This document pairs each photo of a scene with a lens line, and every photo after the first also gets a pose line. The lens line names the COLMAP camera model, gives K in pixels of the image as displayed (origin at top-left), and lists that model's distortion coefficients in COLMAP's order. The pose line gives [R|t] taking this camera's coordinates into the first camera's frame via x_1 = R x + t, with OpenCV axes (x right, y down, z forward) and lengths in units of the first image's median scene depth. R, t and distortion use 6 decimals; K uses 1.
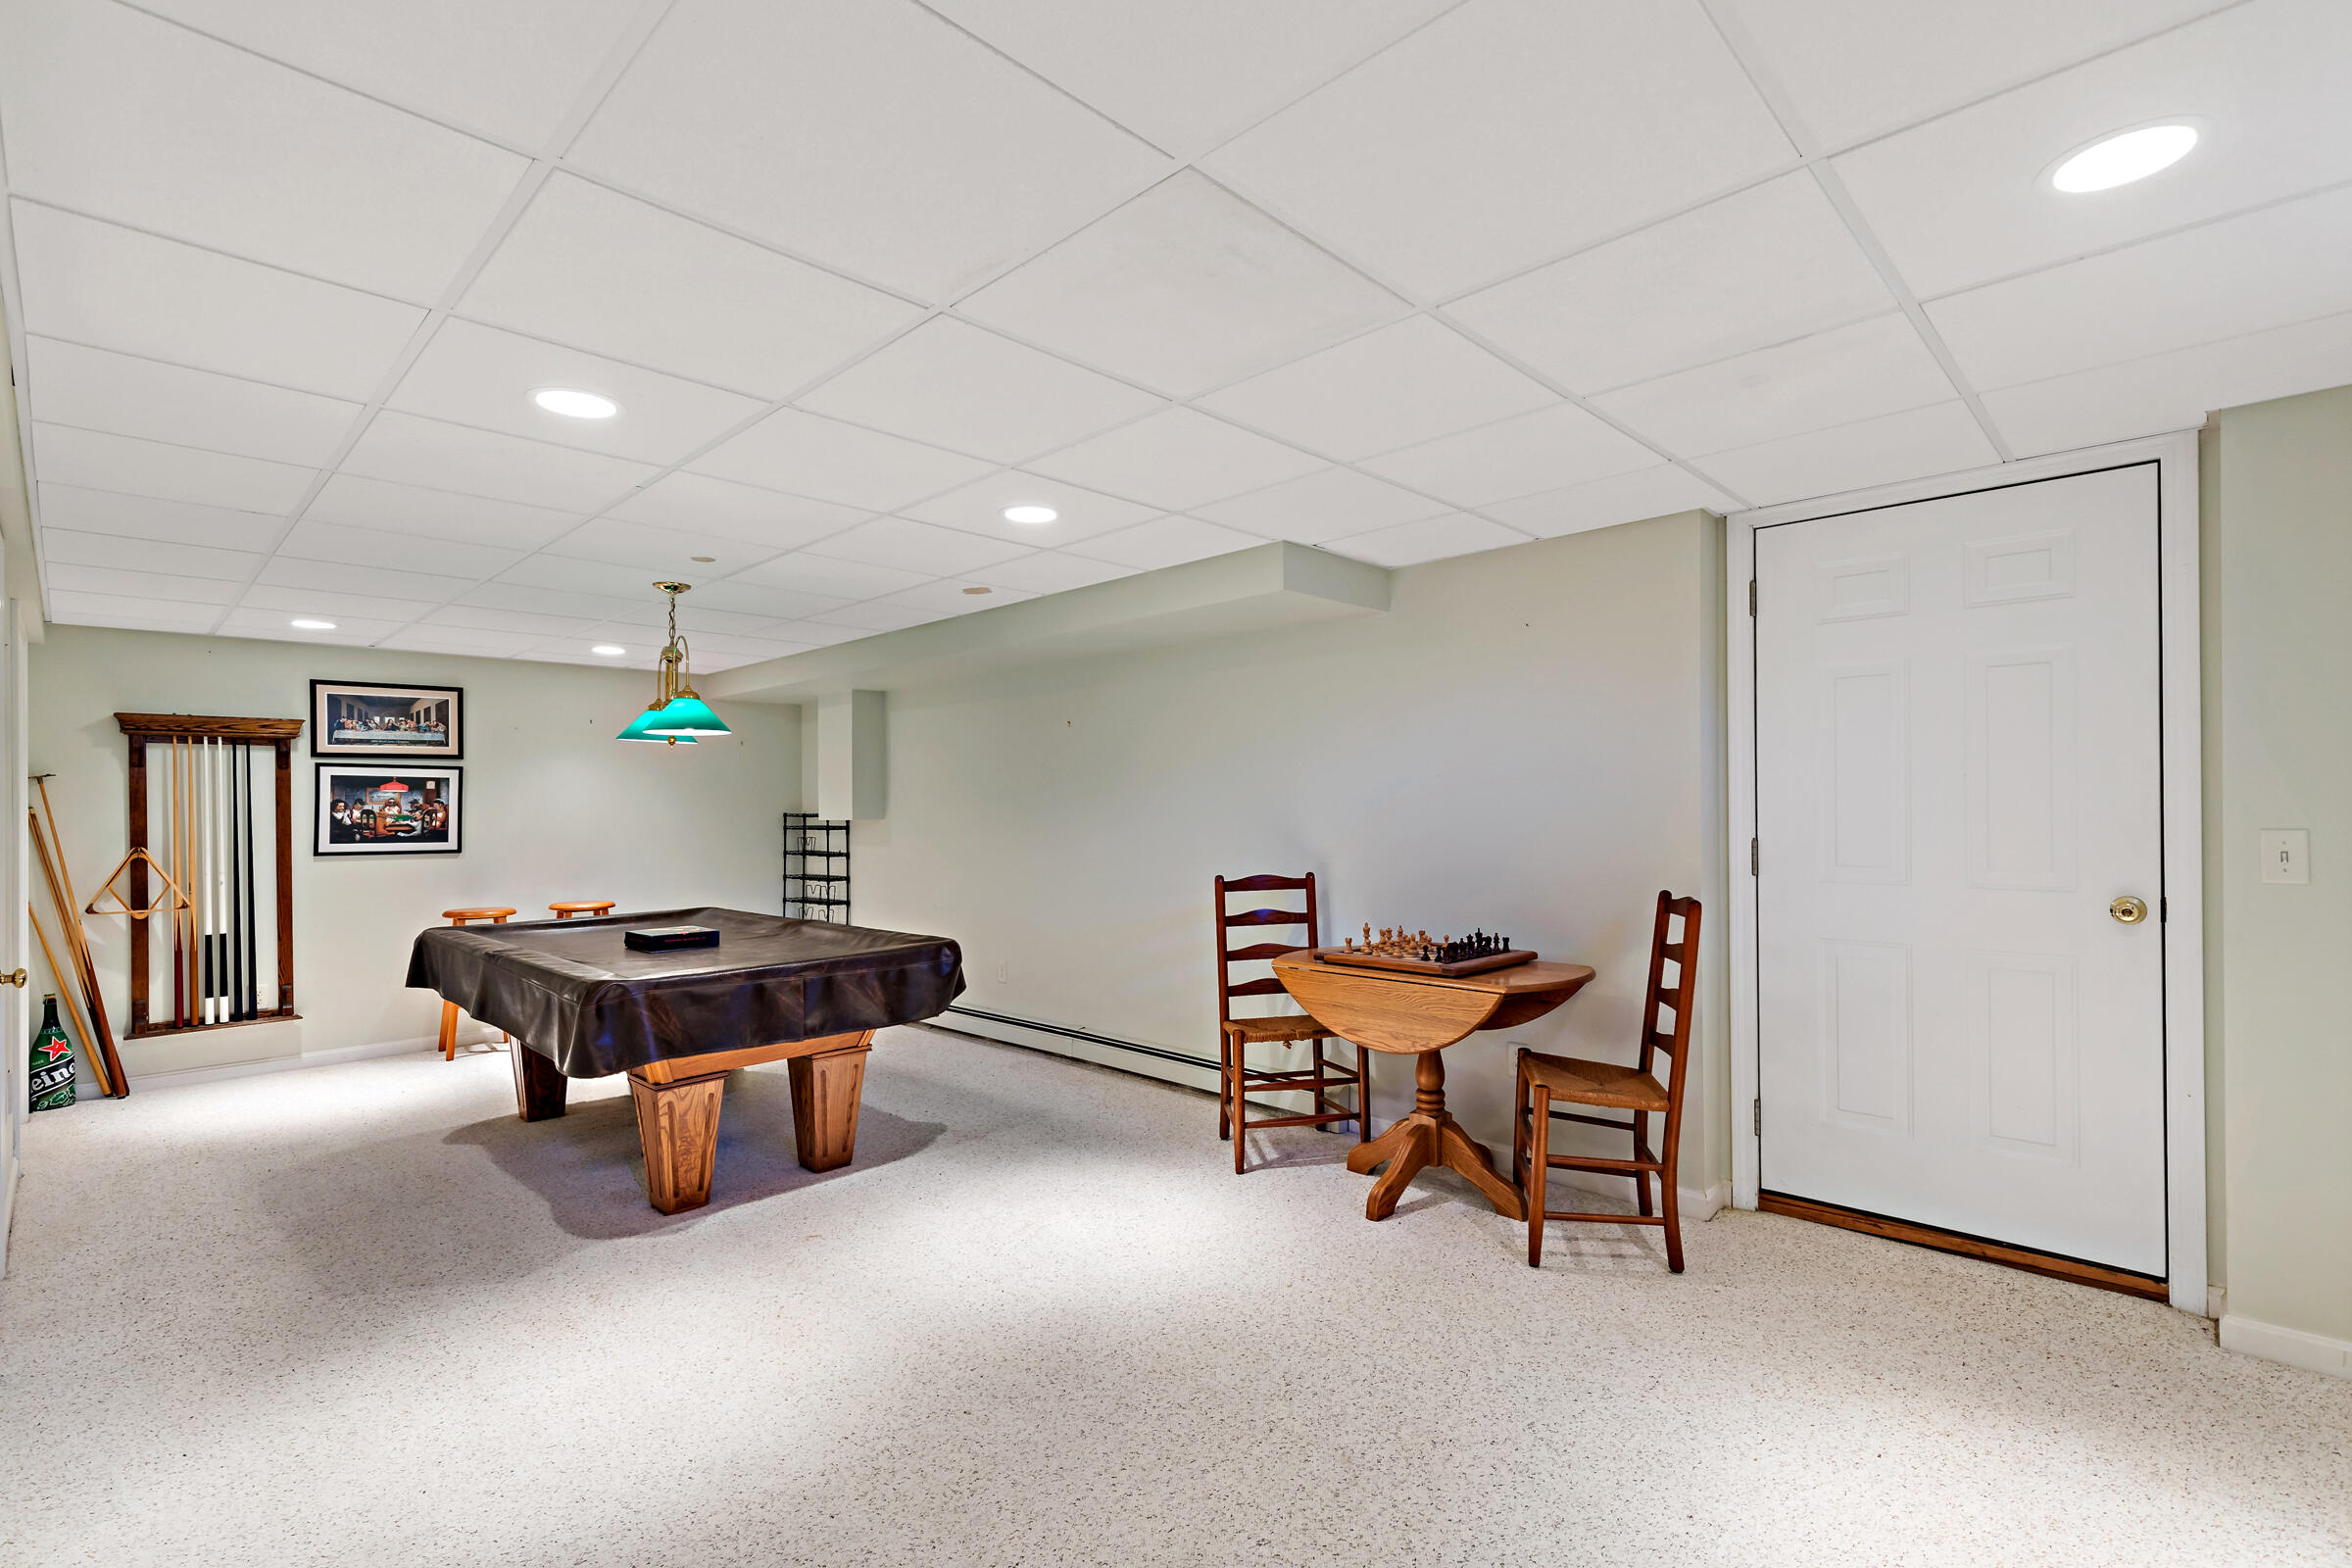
lens RADIAL K [[1075.9, 0, 1176.0], [0, 1075.9, 784.0], [0, 0, 1]] dist [0.019137, -0.000046]
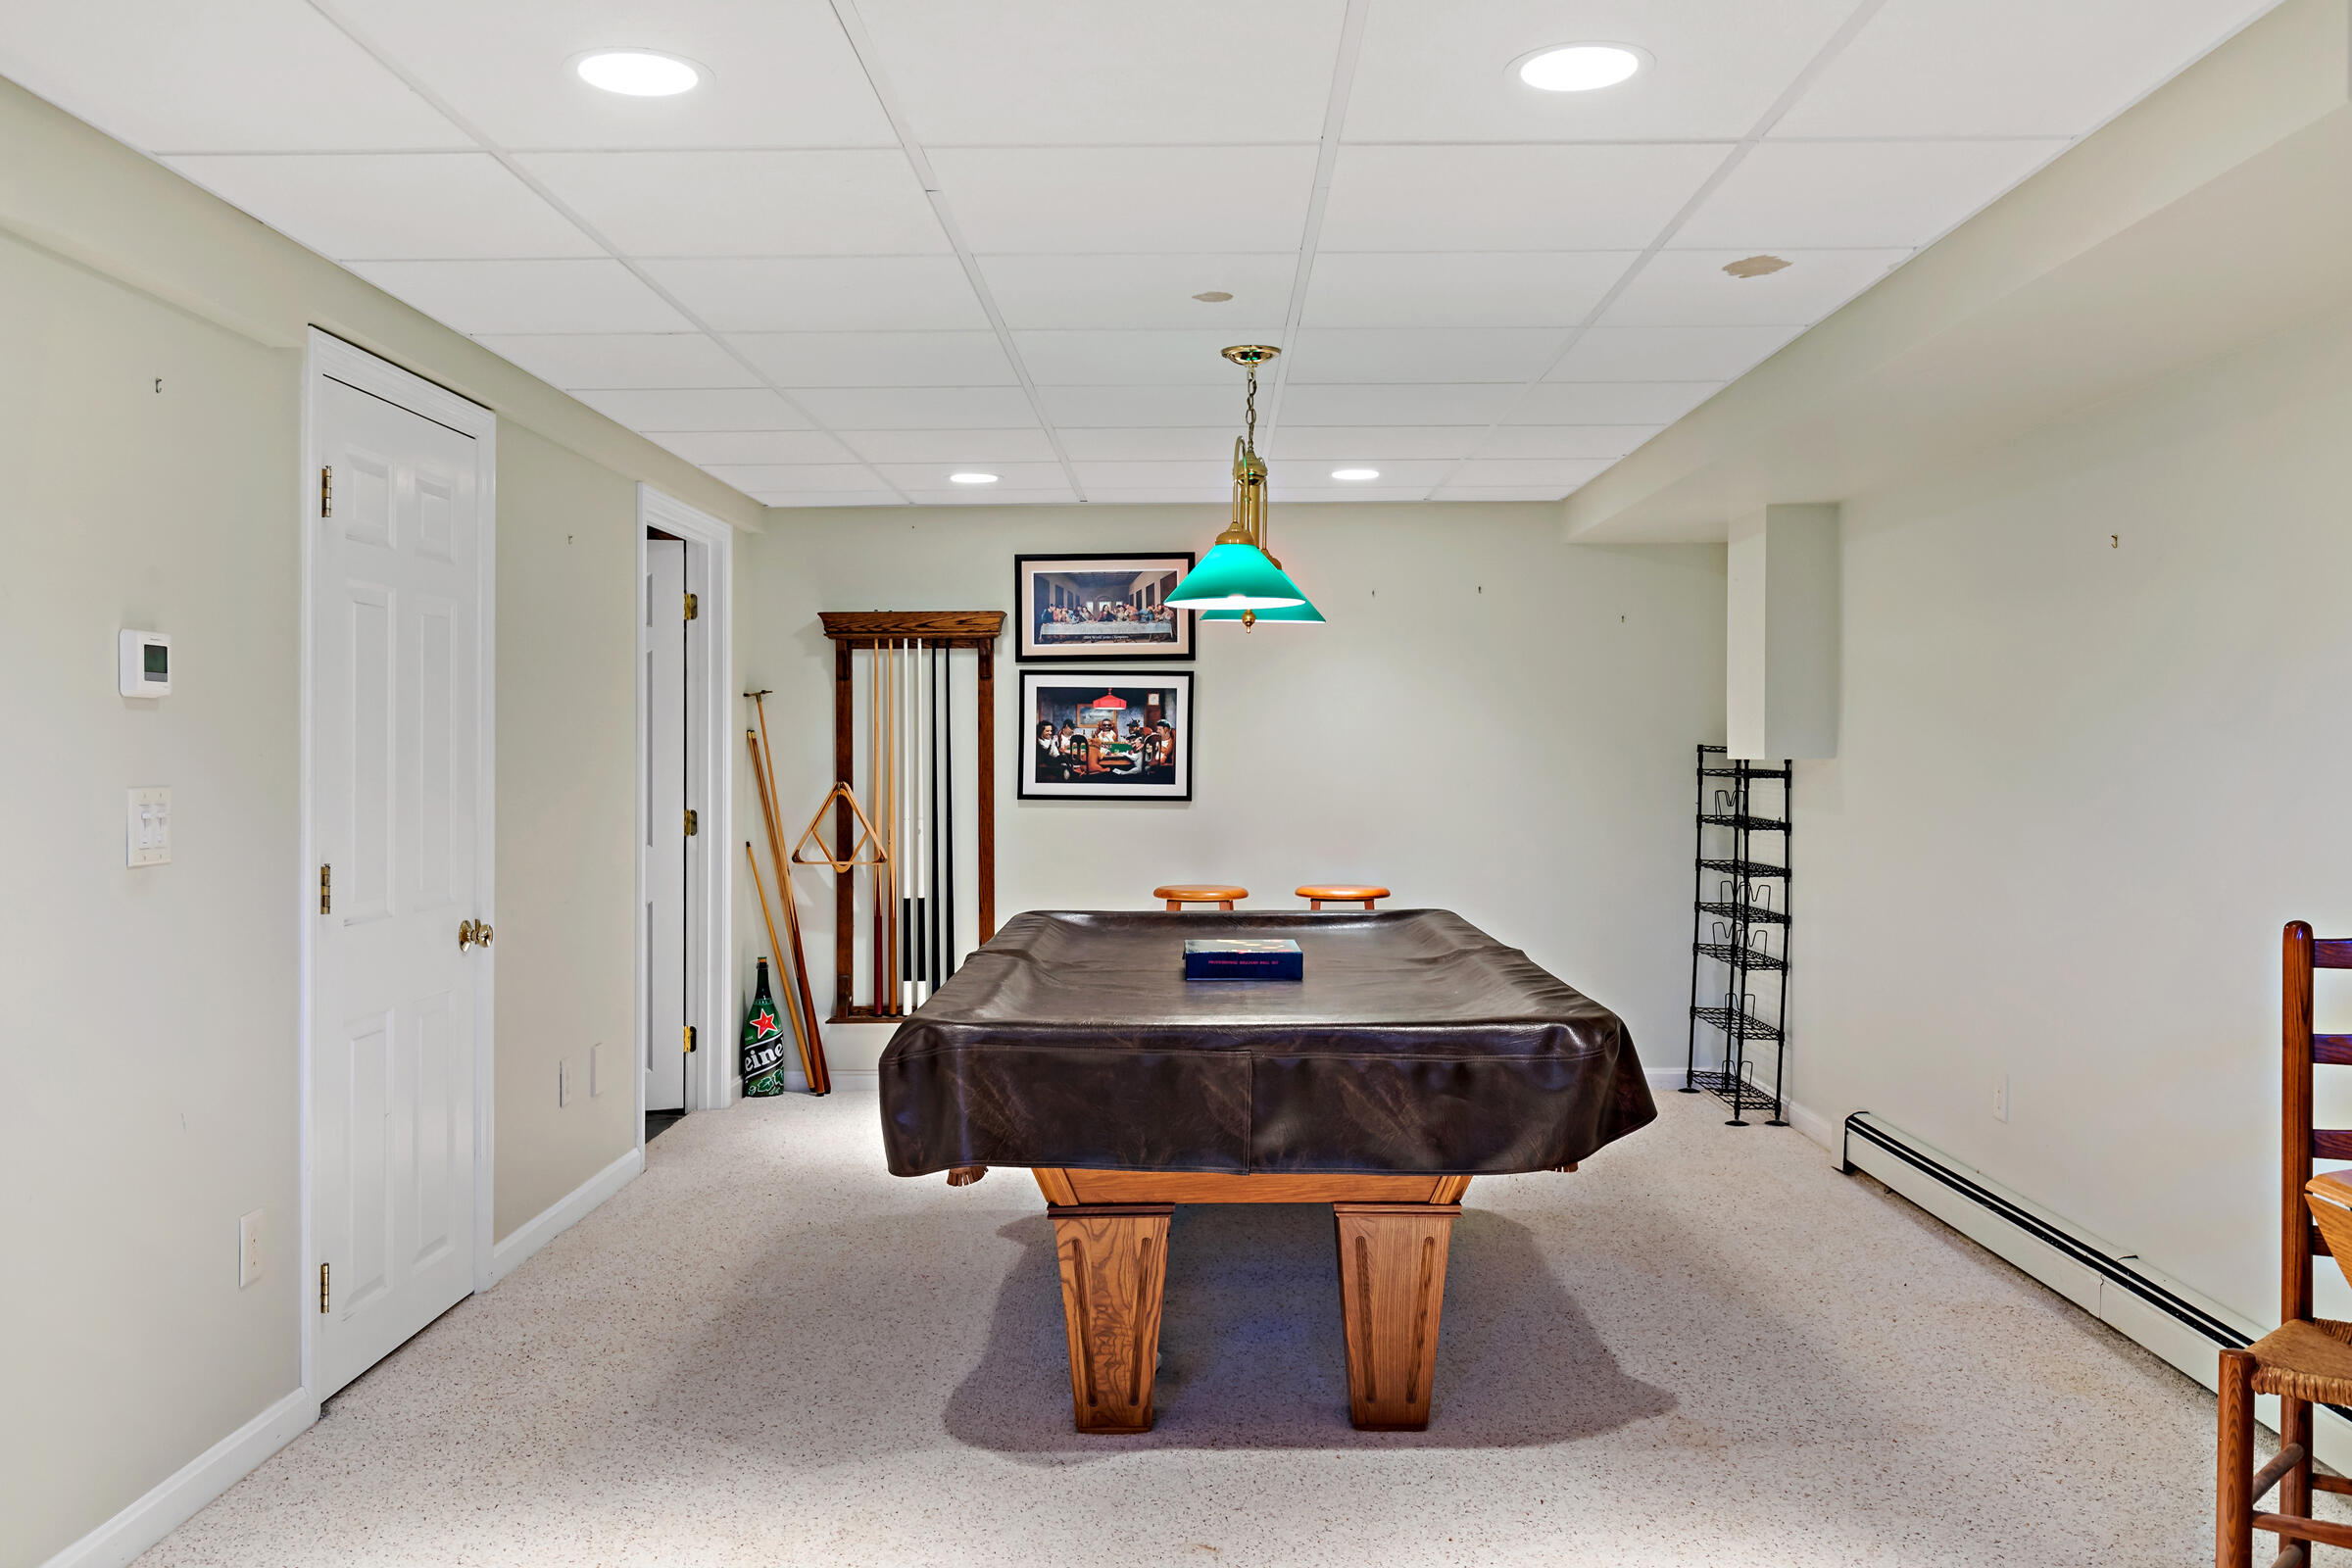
lens RADIAL K [[1895.2, 0, 1176.6], [0, 1895.2, 722.1], [0, 0, 1]] dist [0.014139, 0.001463]
pose [[0.692426, -0.001737, -0.721487, 0.195072], [0.012726, 0.999871, 0.009807, 0.004129], [0.721376, -0.015972, 0.692359, 0.214691]]
